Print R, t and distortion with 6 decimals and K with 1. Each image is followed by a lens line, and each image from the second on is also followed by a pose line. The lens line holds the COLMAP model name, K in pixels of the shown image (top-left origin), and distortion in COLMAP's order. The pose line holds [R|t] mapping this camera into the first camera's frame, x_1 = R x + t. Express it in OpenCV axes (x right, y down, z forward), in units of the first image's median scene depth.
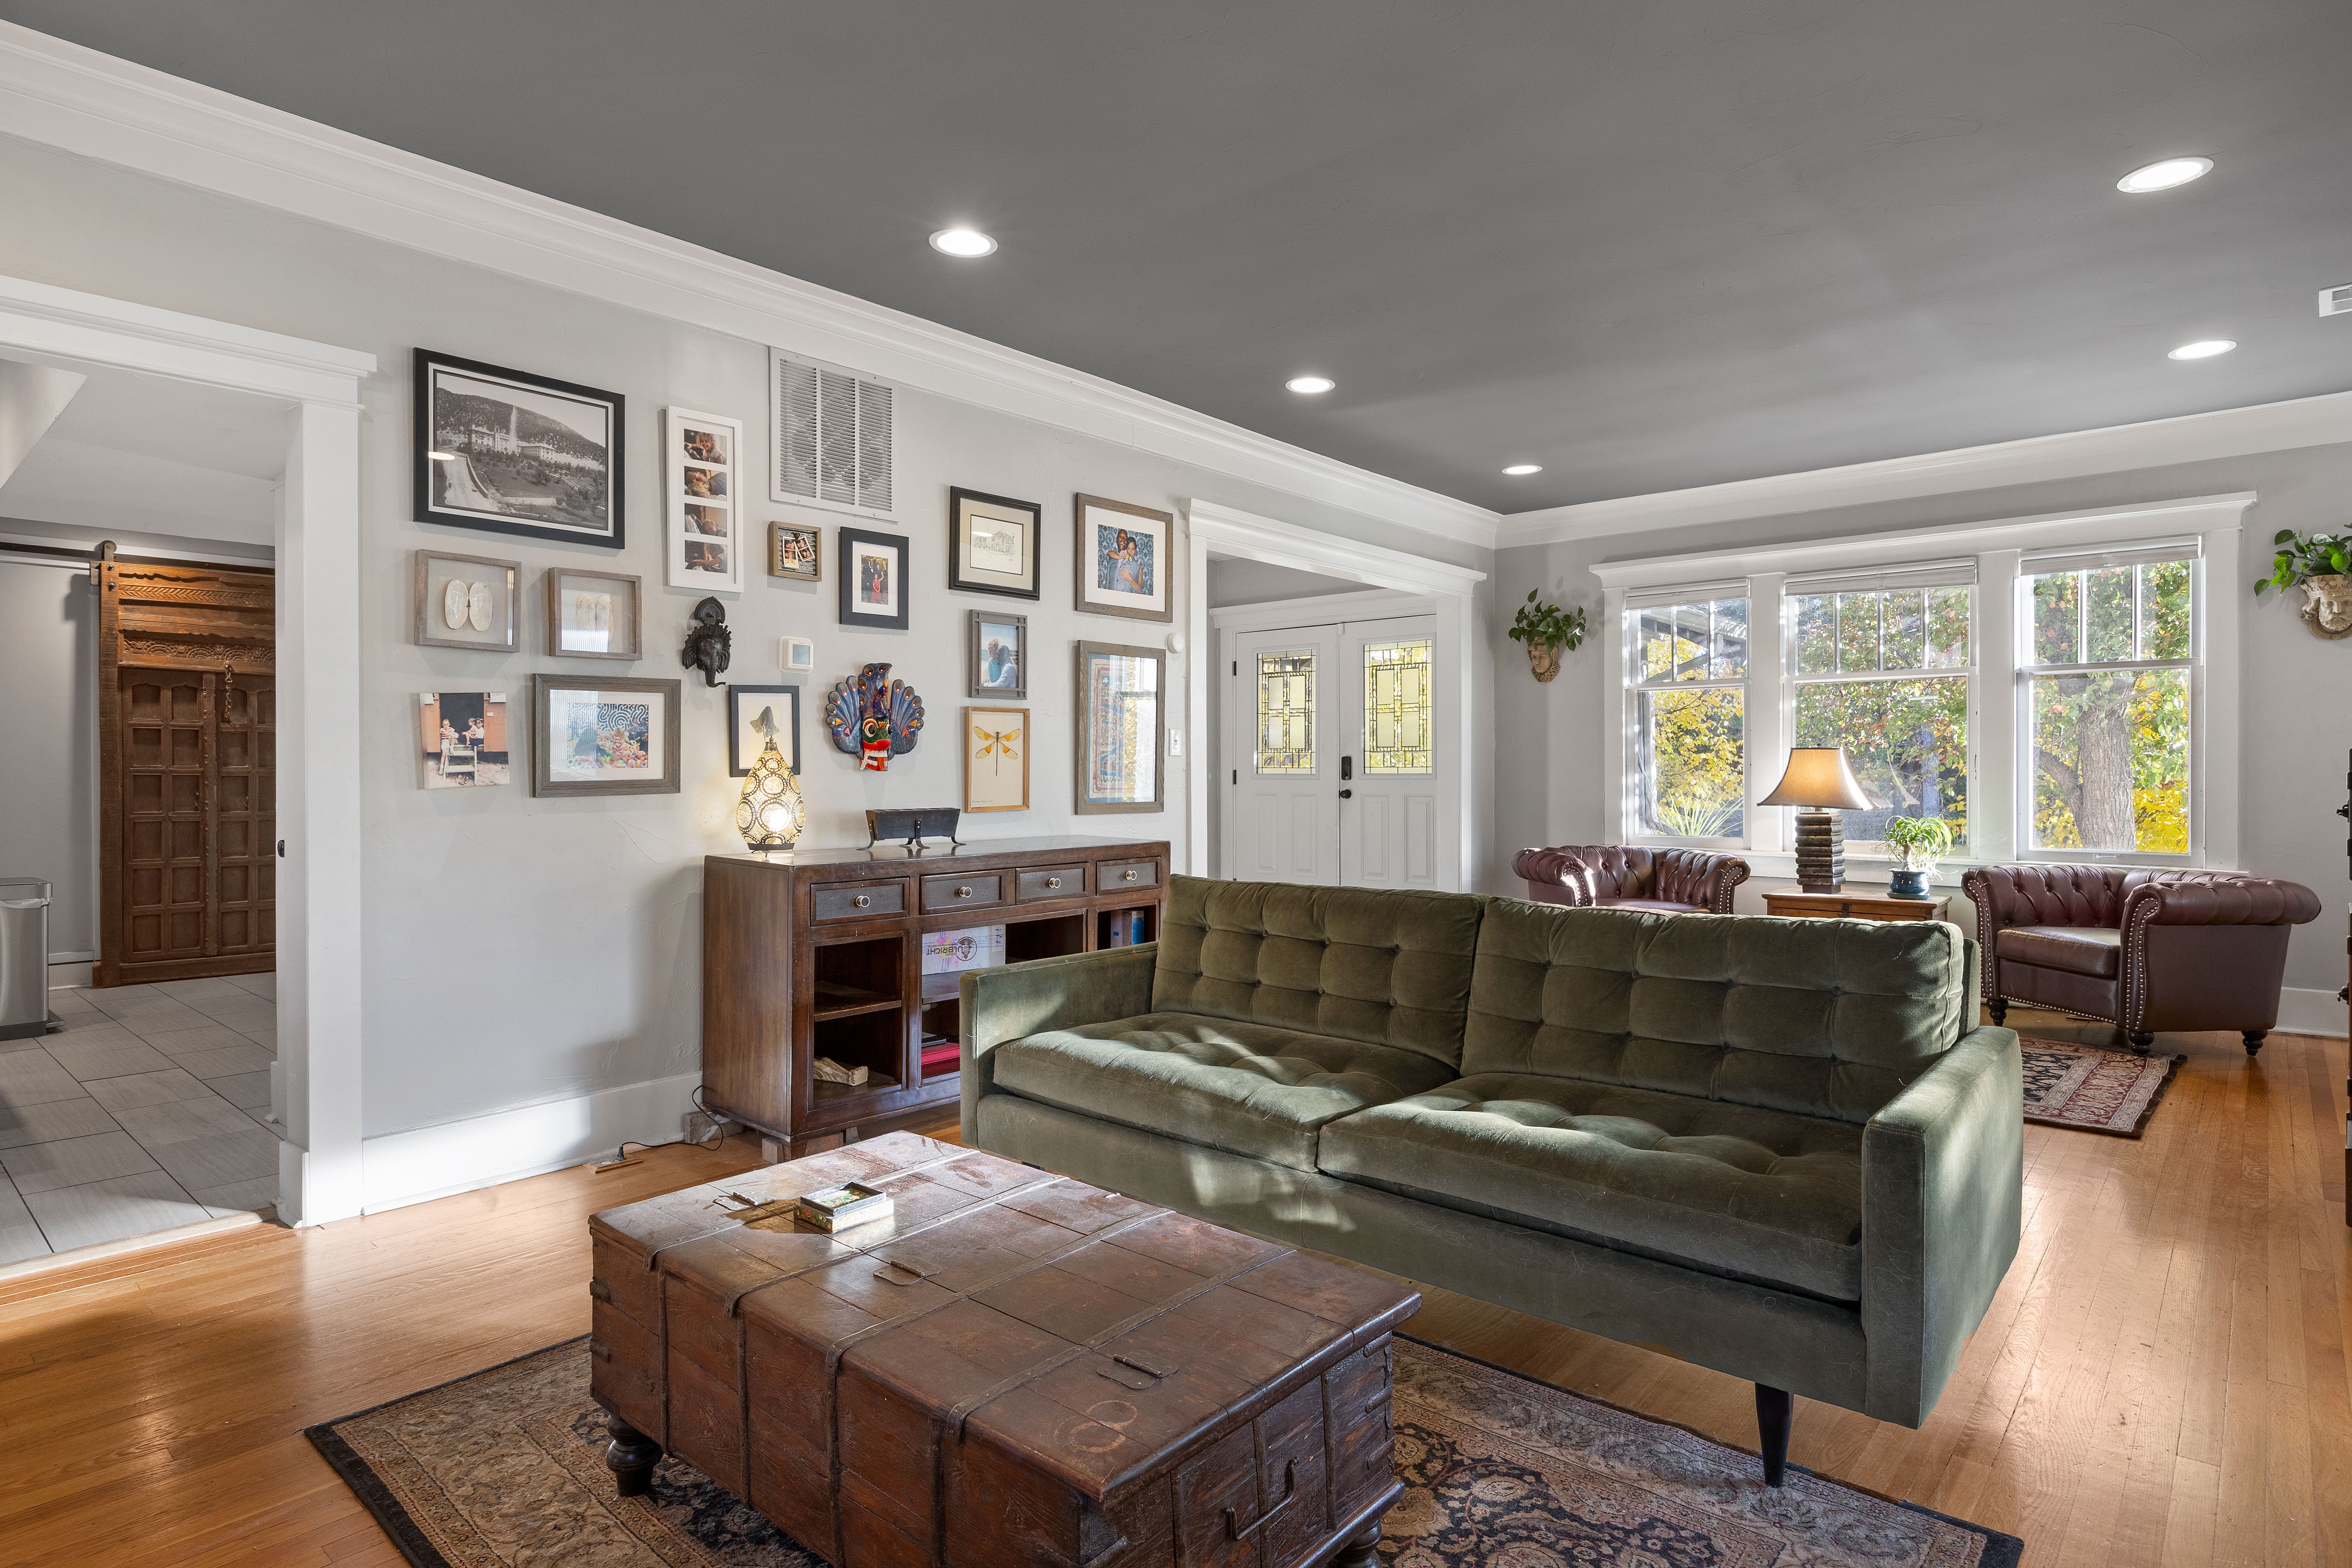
lens RADIAL K [[1224.3, 0, 1194.1], [0, 1224.3, 776.5], [0, 0, 1]] dist [-0.016655, 0.000873]
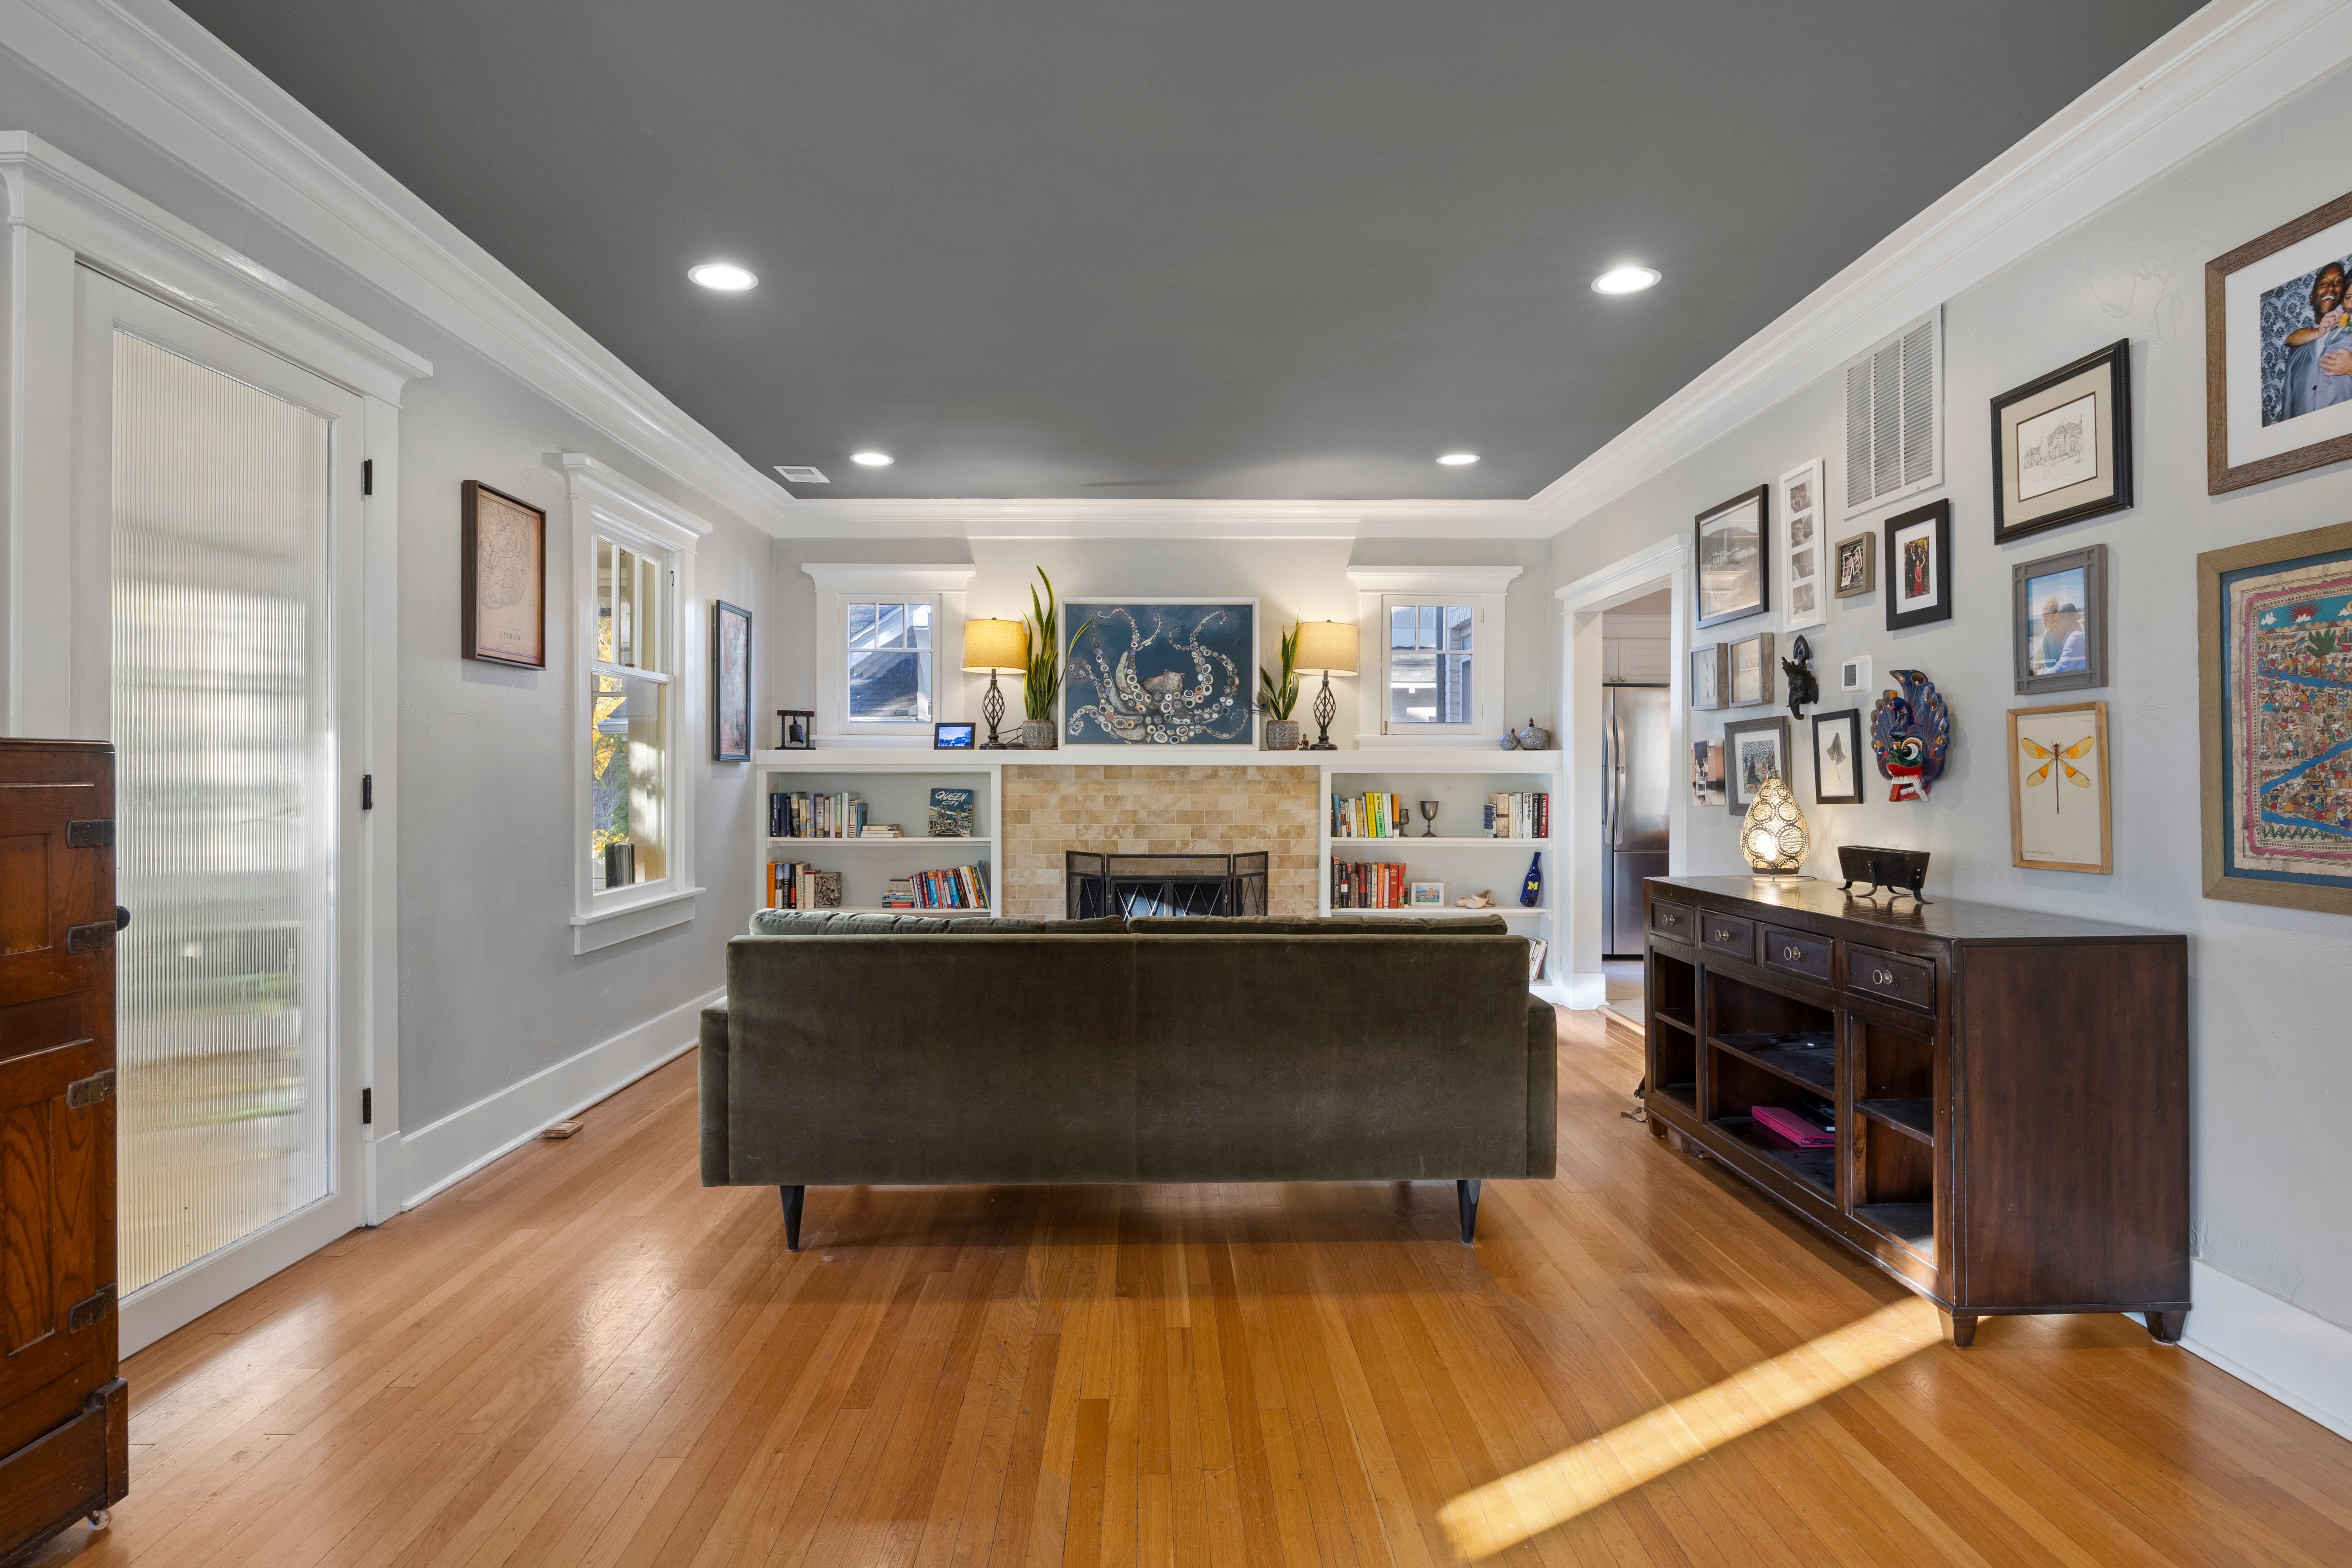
lens RADIAL K [[1224.3, 0, 1185.6], [0, 1224.3, 784.8], [0, 0, 1]] dist [-0.016655, 0.000873]
pose [[-0.730775, -0.001364, -0.682618, 0.427962], [-0.011042, 0.999891, 0.009824, -0.012252], [0.682530, 0.014717, -0.730710, 0.831524]]
